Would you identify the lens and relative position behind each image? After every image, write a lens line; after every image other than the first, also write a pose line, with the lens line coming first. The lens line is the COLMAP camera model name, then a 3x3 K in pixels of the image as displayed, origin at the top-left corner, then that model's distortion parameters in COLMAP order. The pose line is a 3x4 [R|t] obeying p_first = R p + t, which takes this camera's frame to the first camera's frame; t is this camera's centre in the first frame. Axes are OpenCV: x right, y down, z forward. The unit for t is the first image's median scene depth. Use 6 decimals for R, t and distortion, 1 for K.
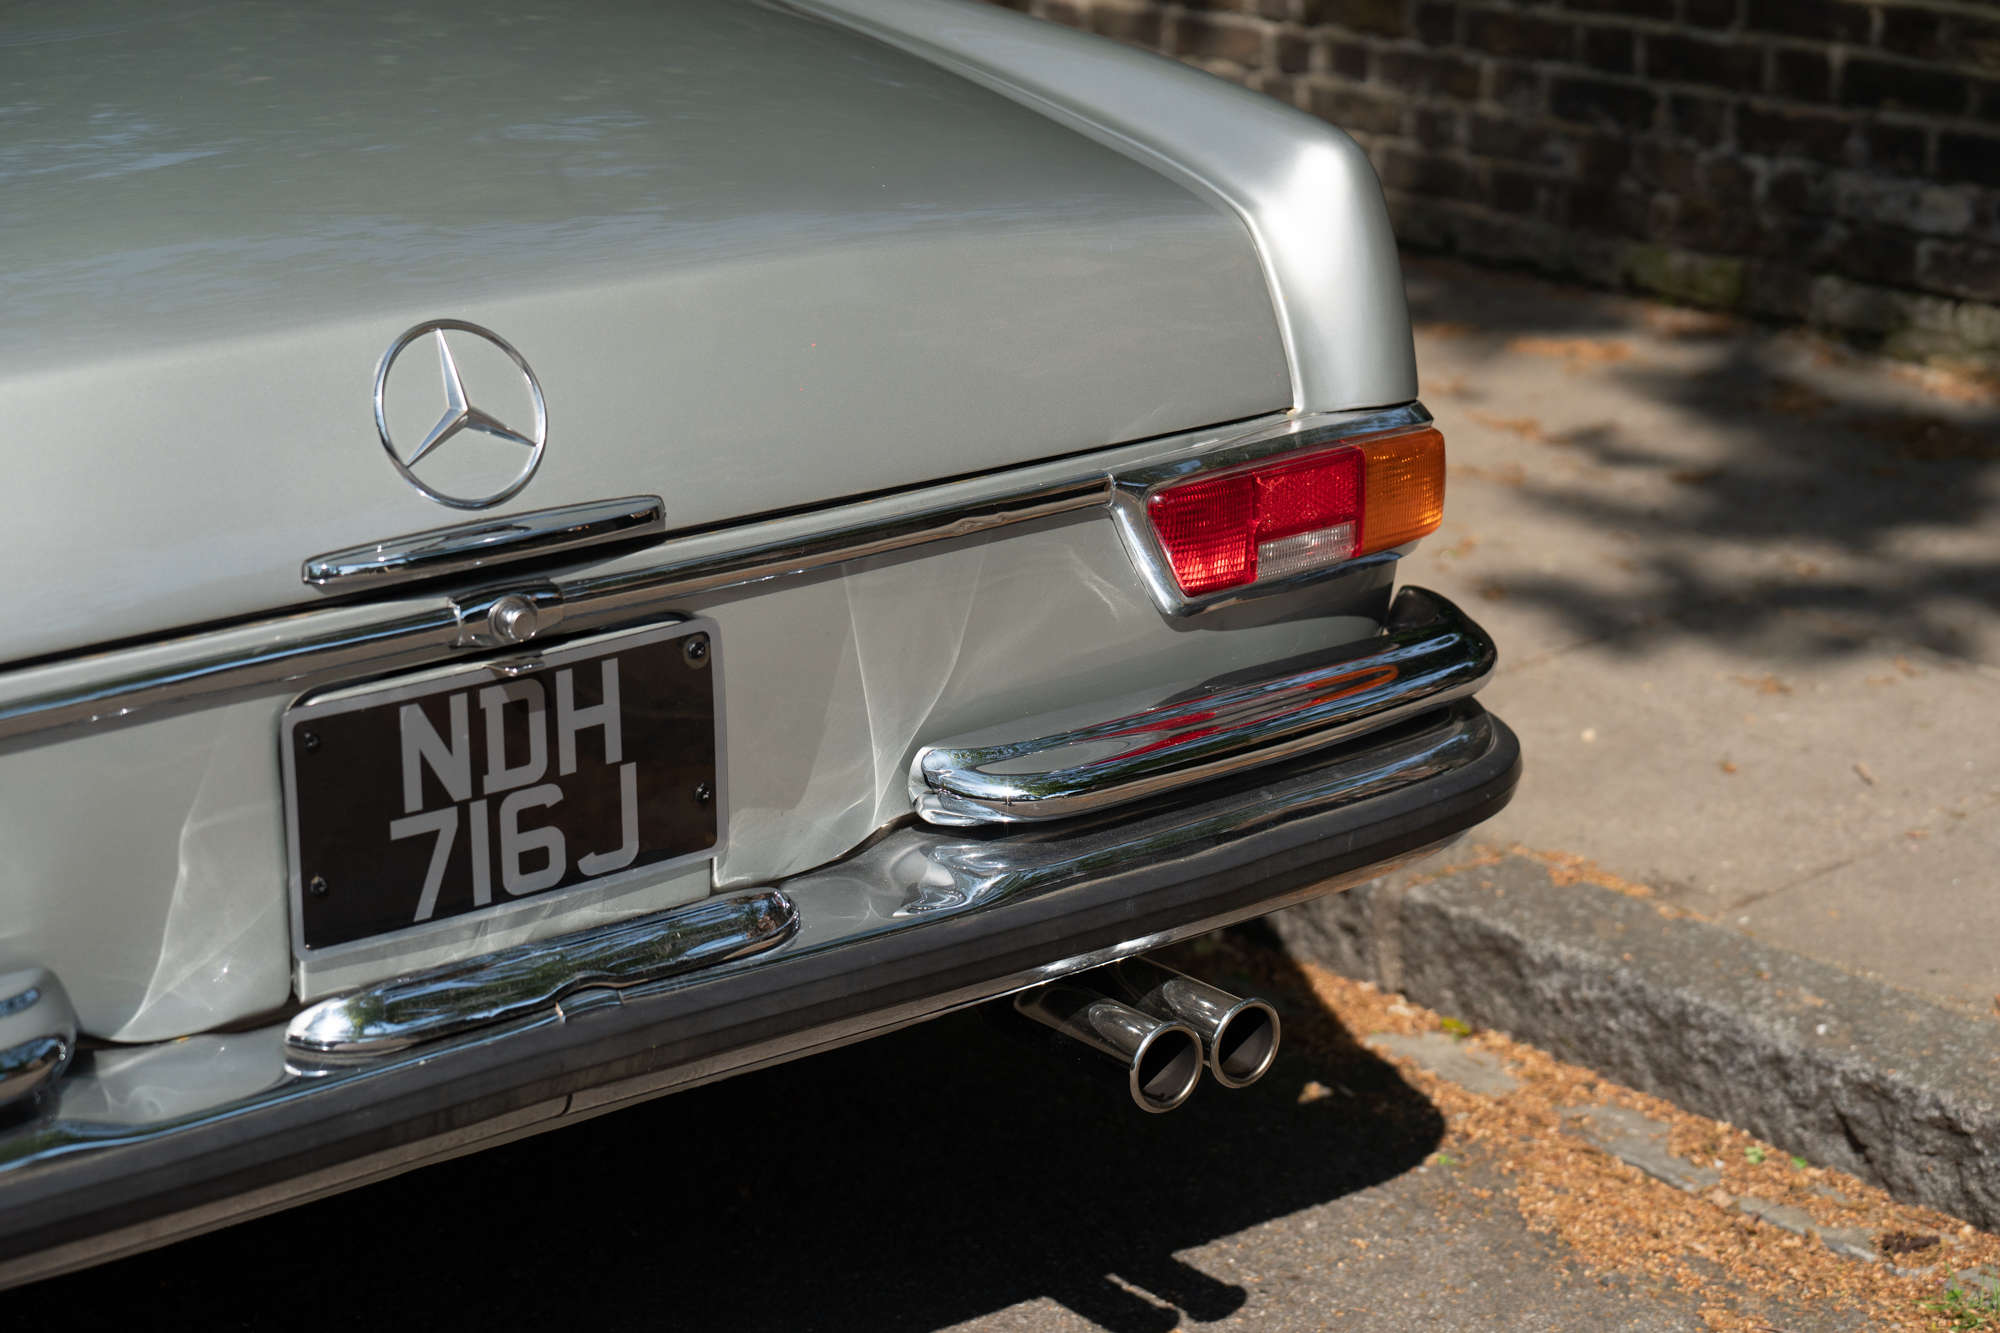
lens RADIAL K [[3994.0, 0, 987.2], [0, 3994.0, 658.3], [0, 0, 1]] dist [-0.169991, 0.000000]
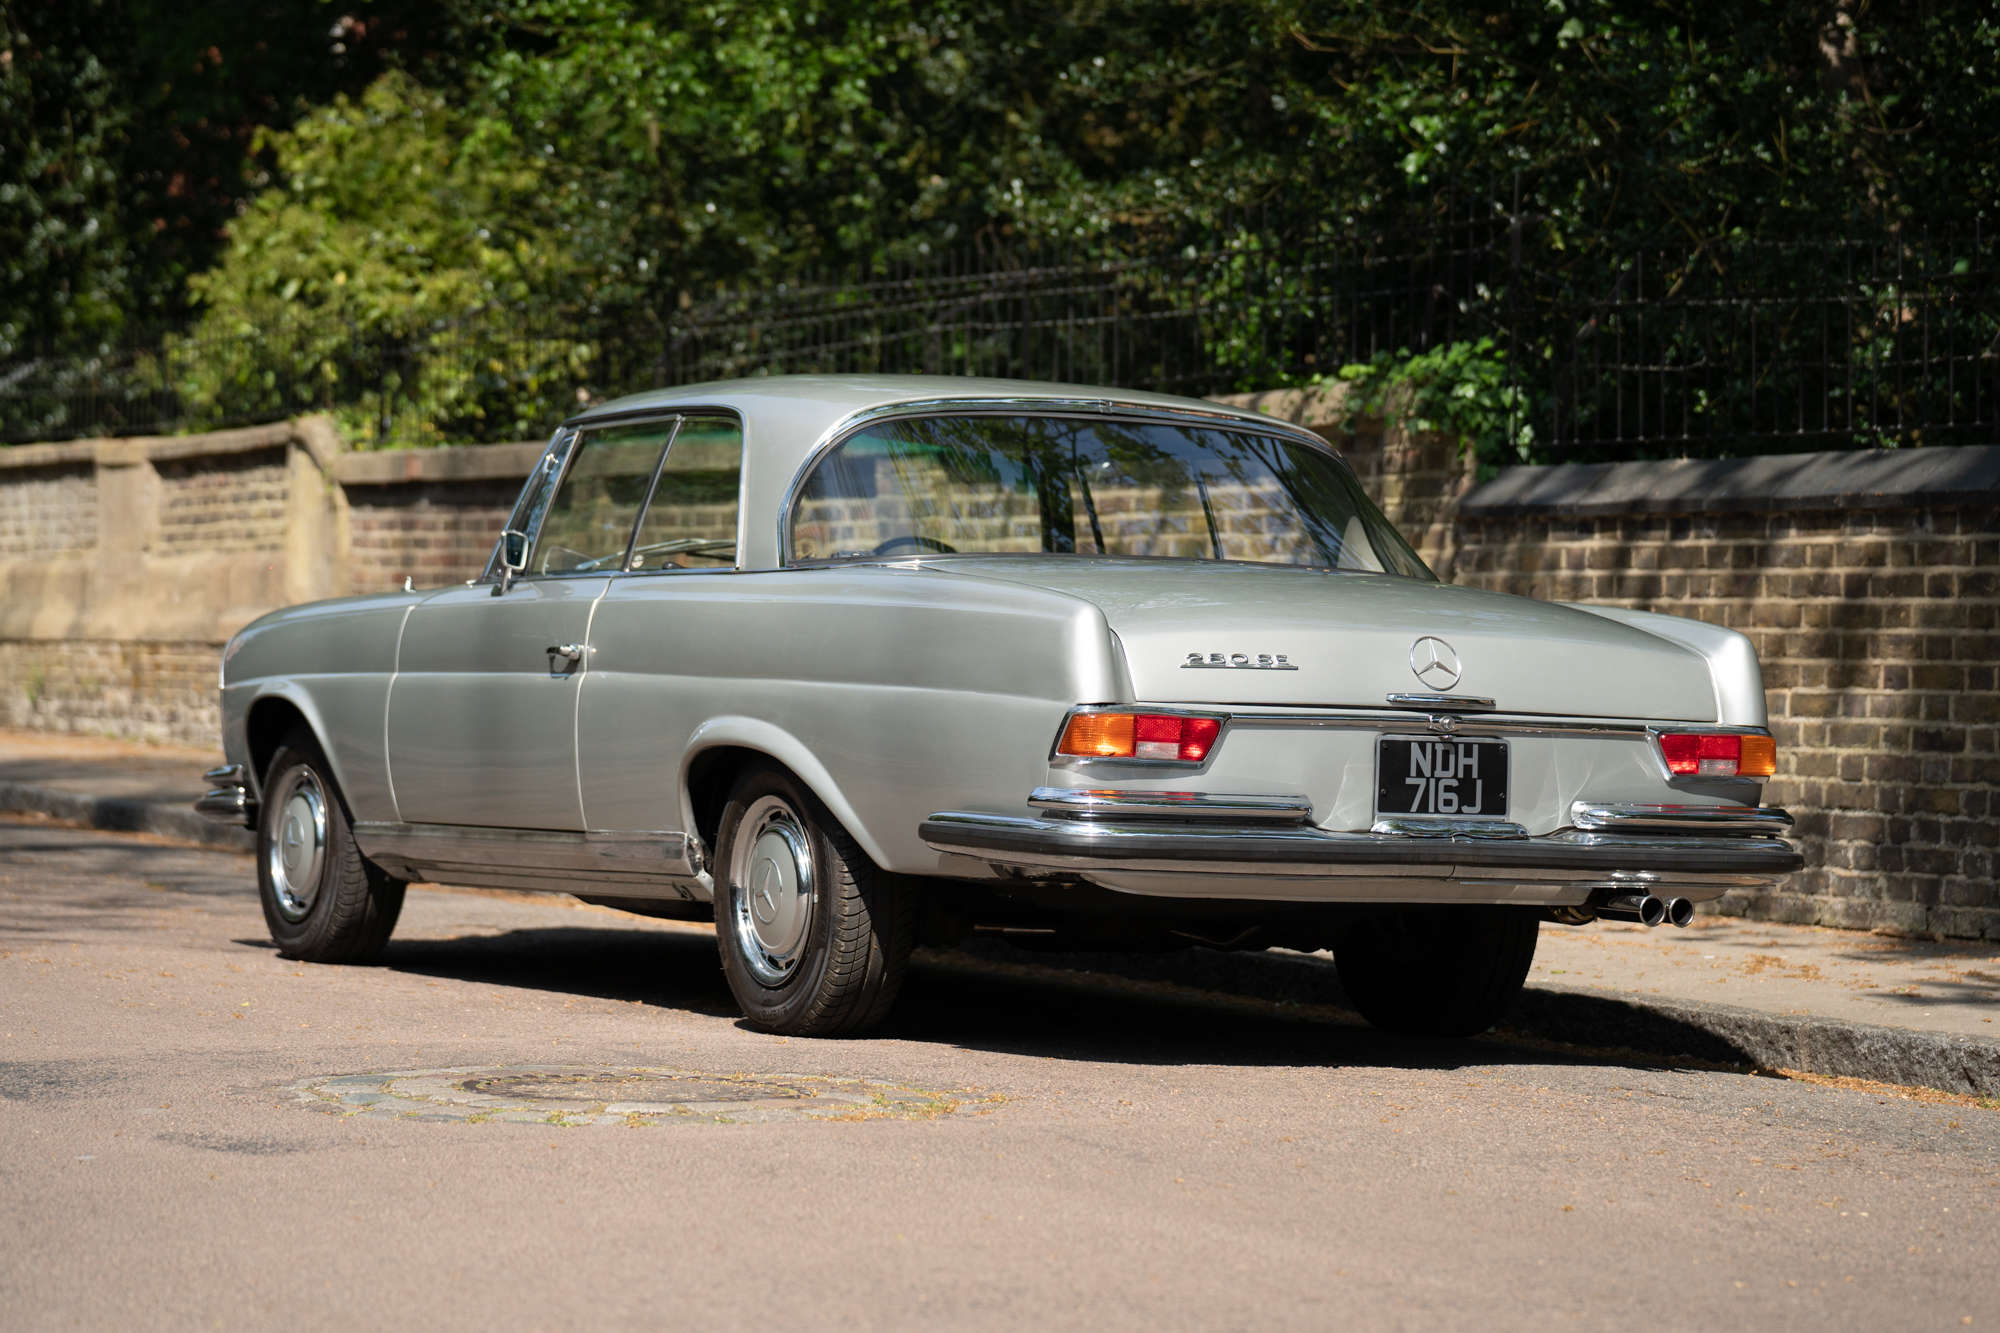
lens RADIAL K [[5269.2, 0, 991.5], [0, 5269.2, 684.3], [0, 0, 1]] dist [0.014901, 0.000000]
pose [[0.979868, 0.033794, -0.196767, 0.291447], [-0.090445, 0.953772, -0.286597, 0.983442], [0.177986, 0.298624, 0.937627, -2.502989]]
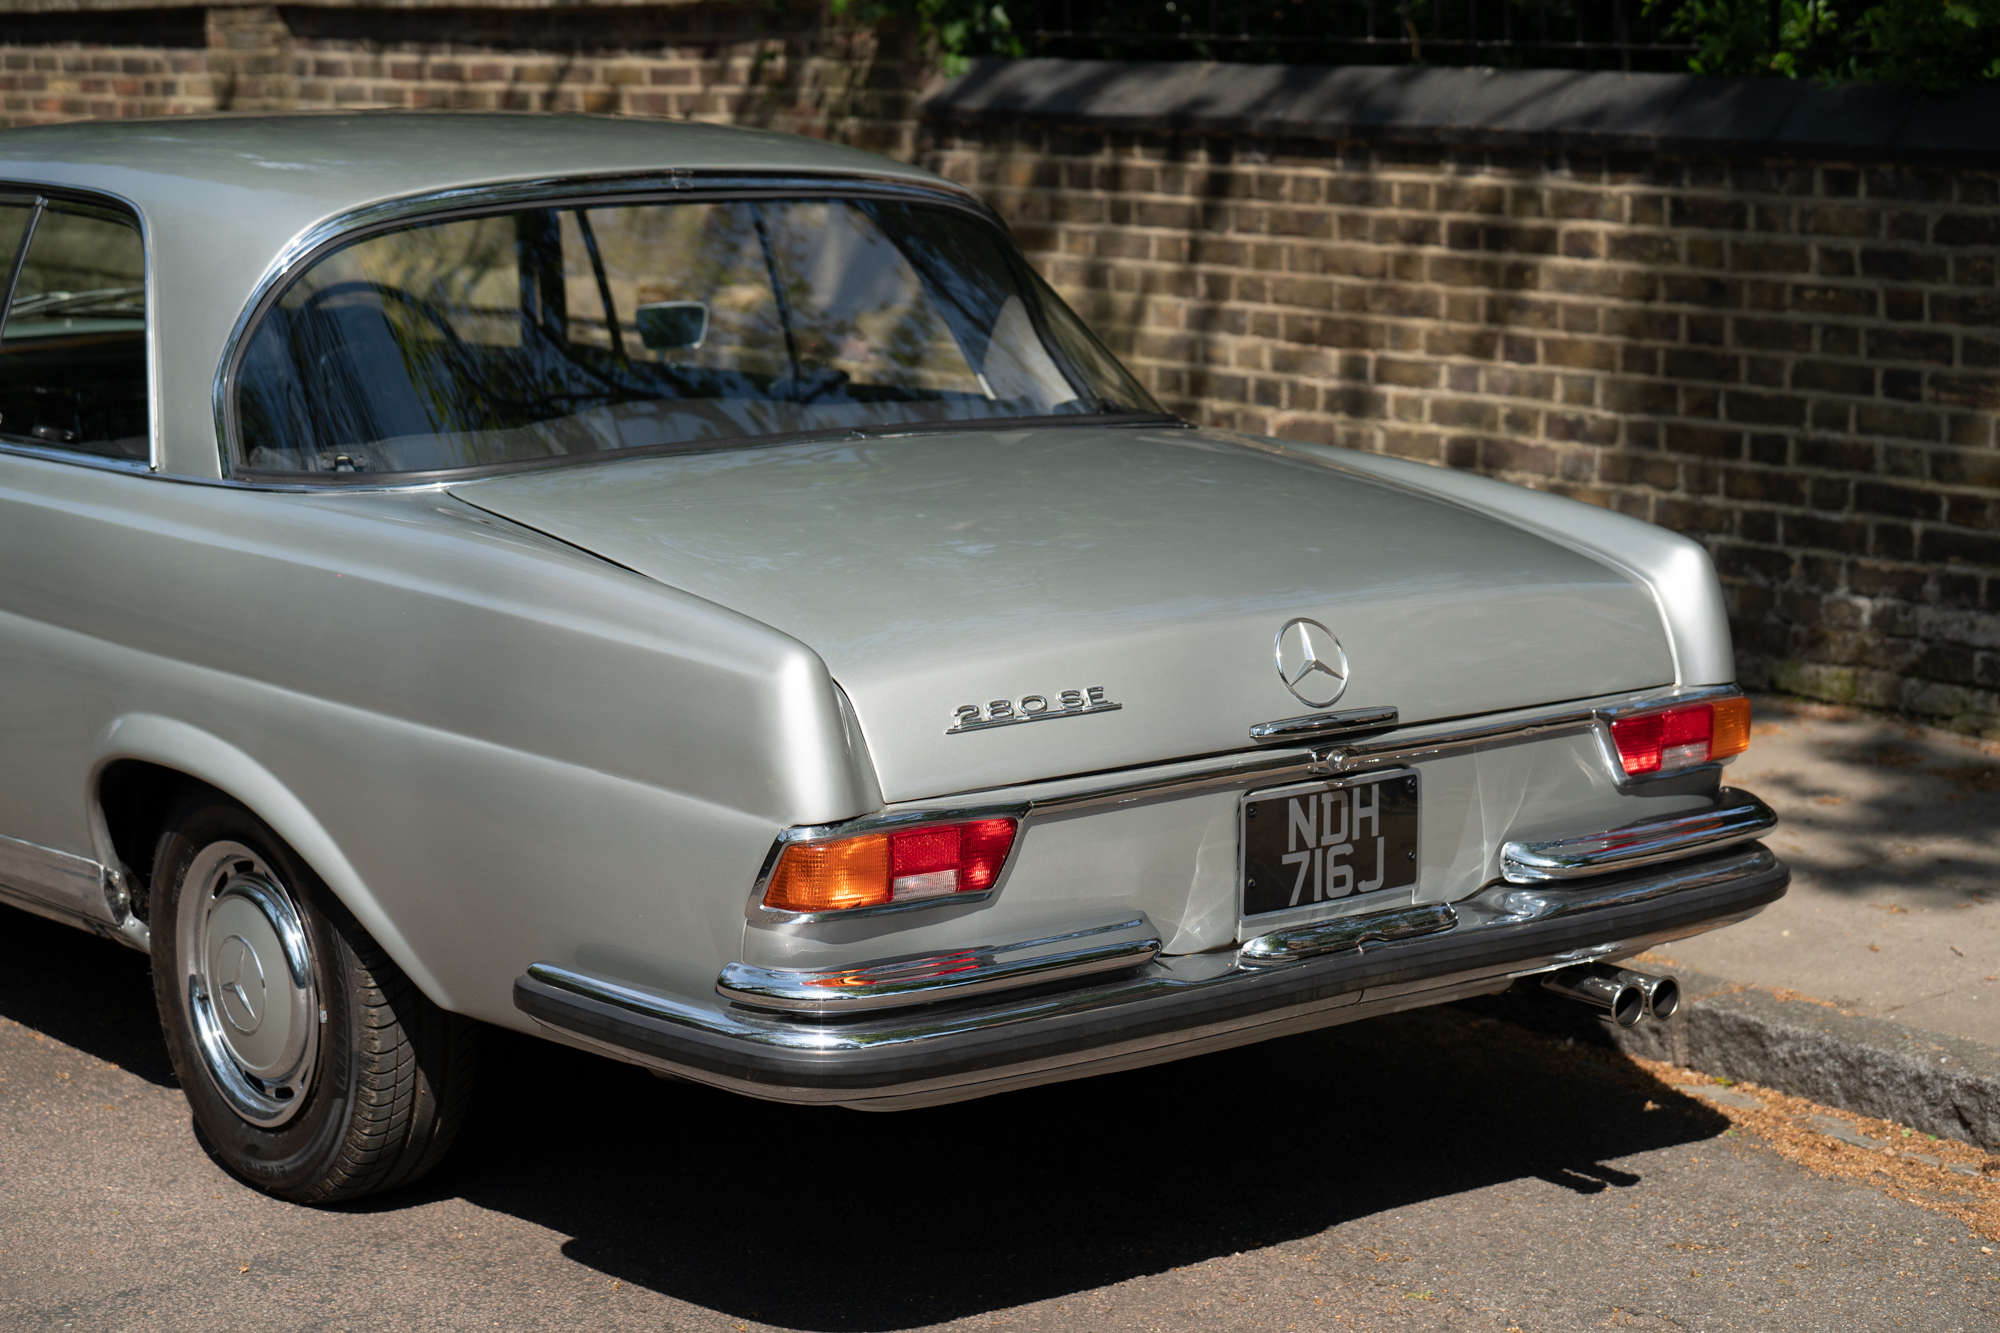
lens RADIAL K [[3994.0, 0, 1007.0], [0, 3994.0, 666.1], [0, 0, 1]] dist [-0.169991, 0.000000]
pose [[0.999985, 0.005430, 0.000428, -0.232406], [-0.005331, 0.991793, -0.127743, 0.165618], [-0.001119, 0.127739, 0.991807, -0.854822]]
